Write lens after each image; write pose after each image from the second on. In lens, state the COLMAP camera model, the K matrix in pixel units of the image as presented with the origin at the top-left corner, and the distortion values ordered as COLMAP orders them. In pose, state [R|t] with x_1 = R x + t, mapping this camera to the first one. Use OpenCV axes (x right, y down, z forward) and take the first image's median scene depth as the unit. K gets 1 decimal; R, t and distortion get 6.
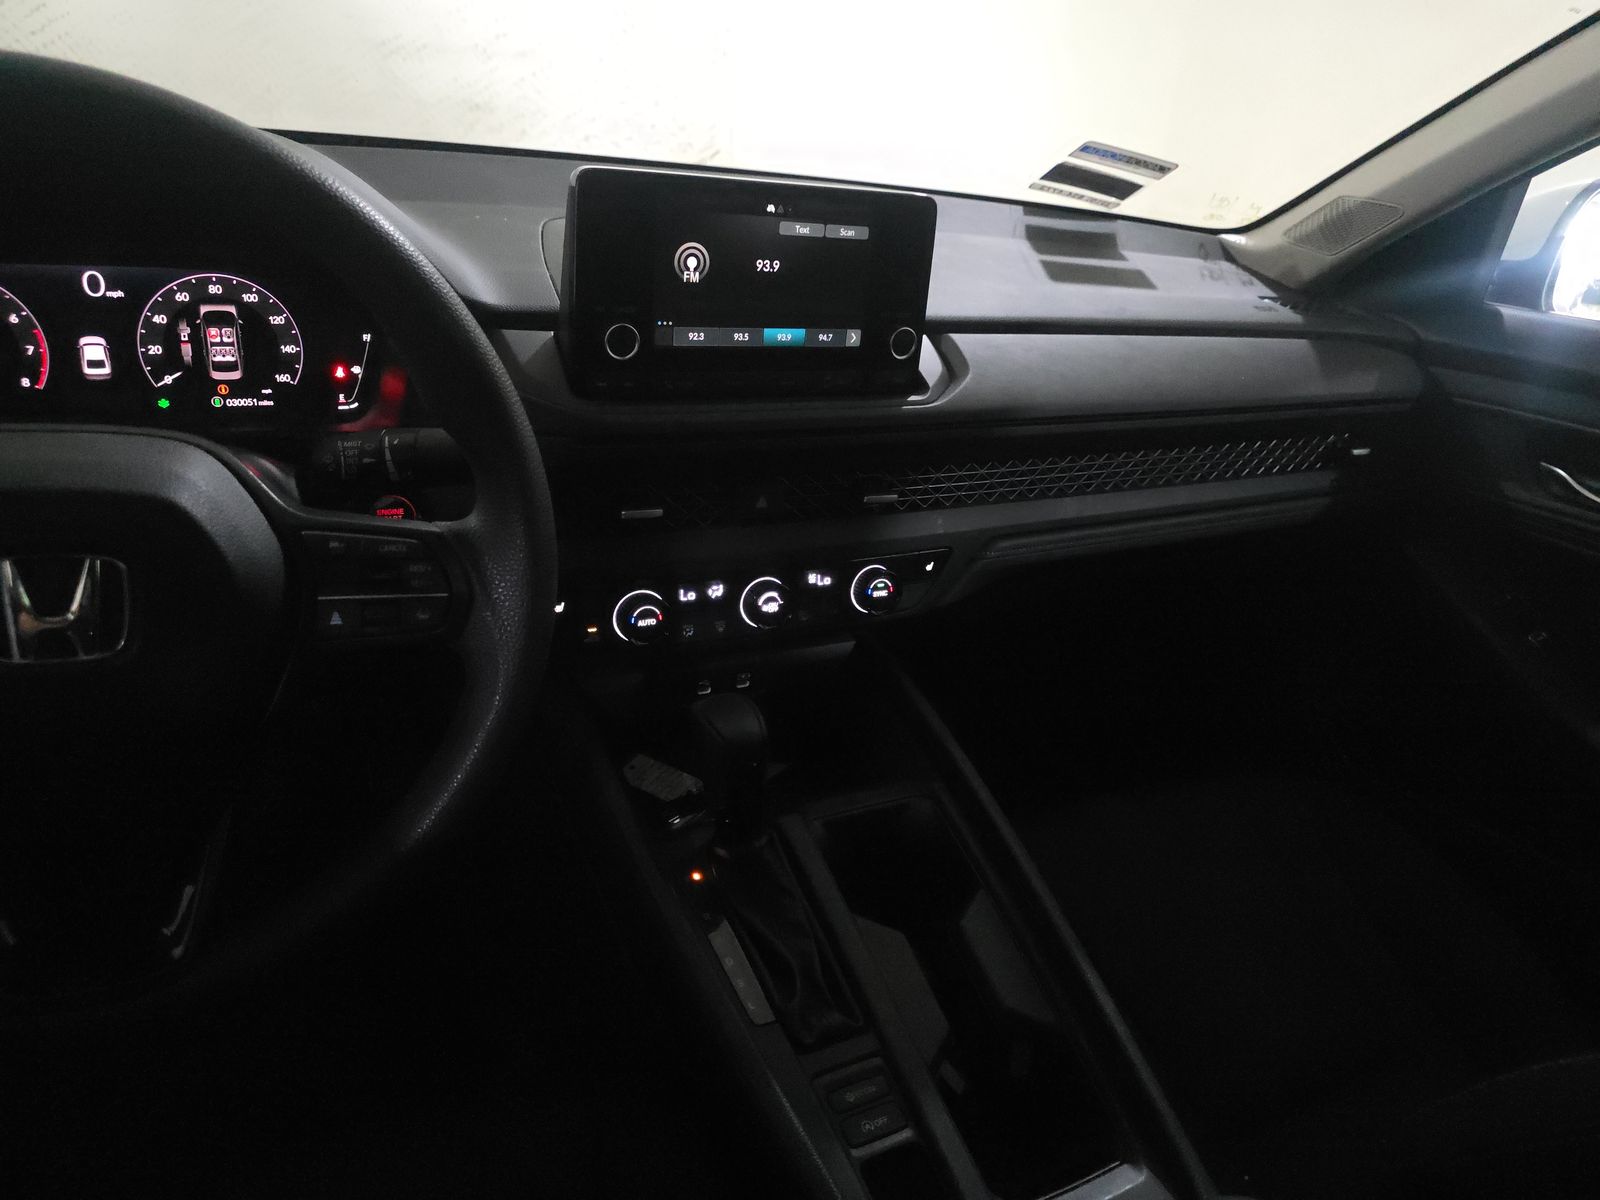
lens RADIAL K [[1094.8, 0, 829.1], [0, 1094.8, 564.3], [0, 0, 1]] dist [0.023905, -0.024710]
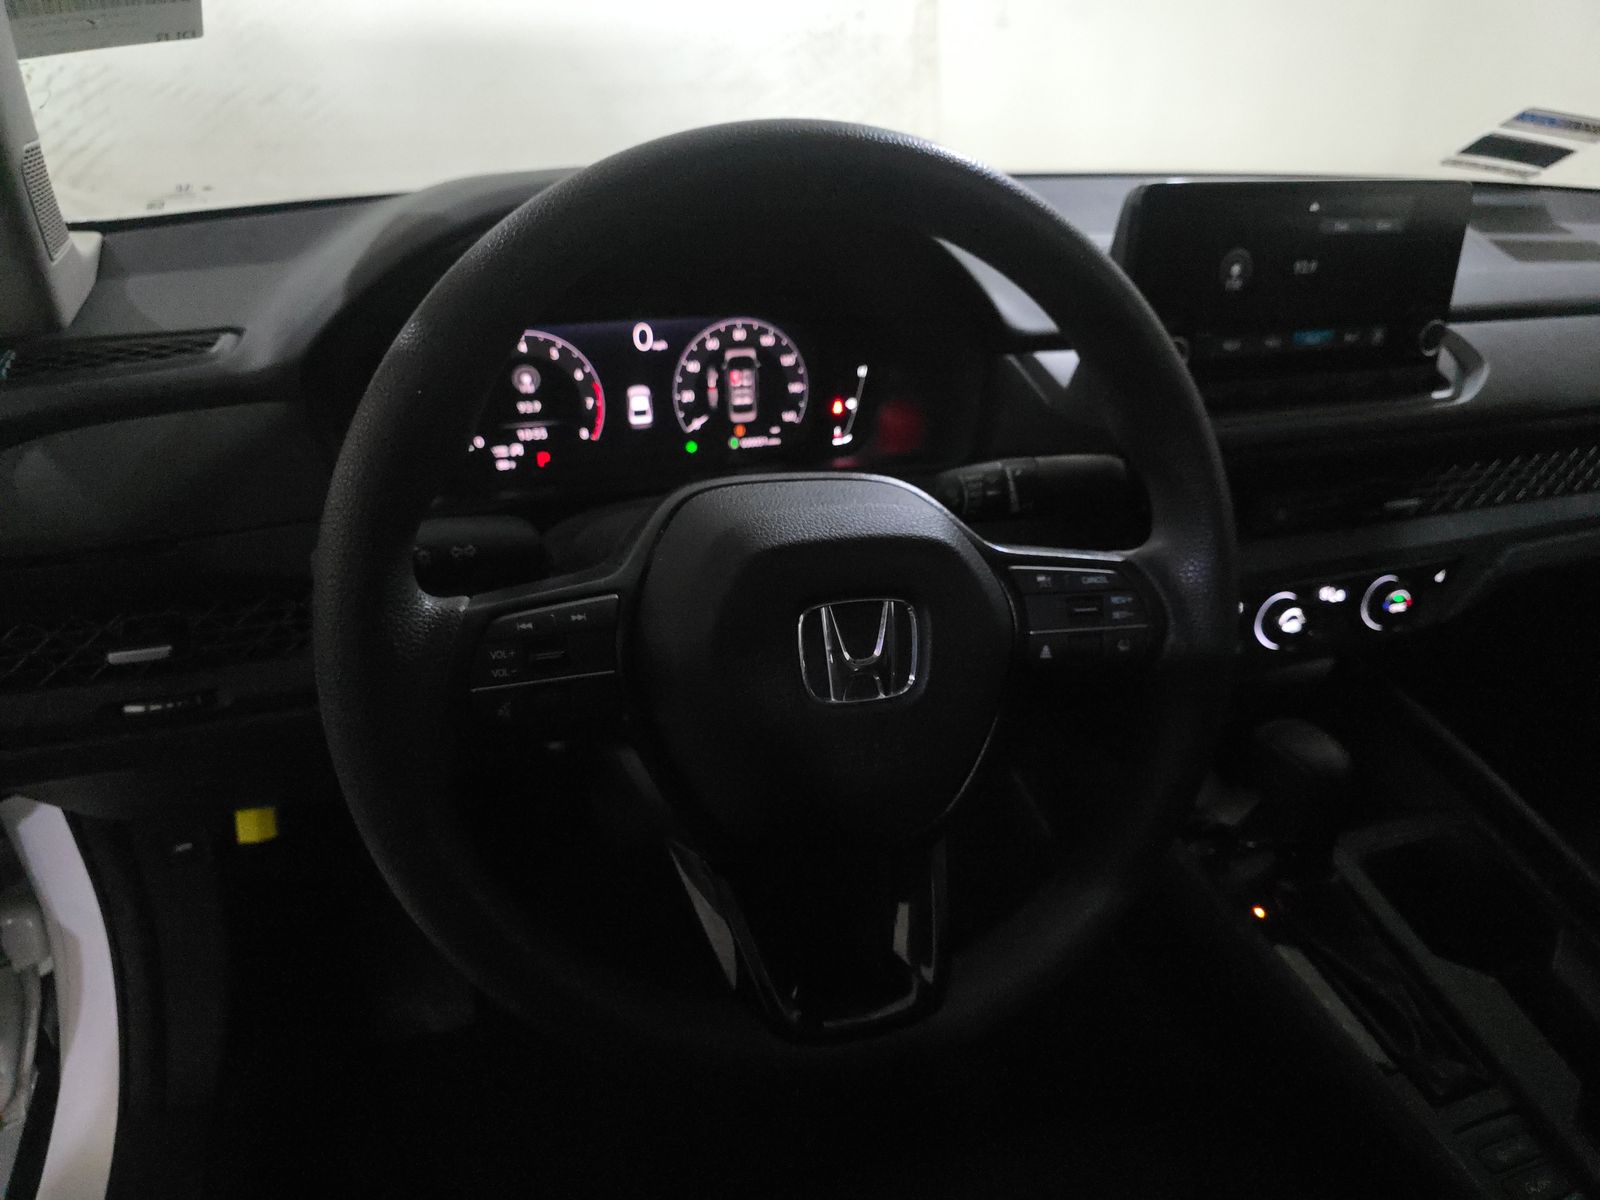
lens RADIAL K [[1098.7, 0, 799.6], [0, 1098.7, 556.6], [0, 0, 1]] dist [0.068324, -0.078069]
pose [[0.987759, -0.039197, -0.150981, -0.347122], [0.036502, 0.999122, -0.020579, -0.017125], [0.151655, 0.014816, 0.988323, -0.015601]]
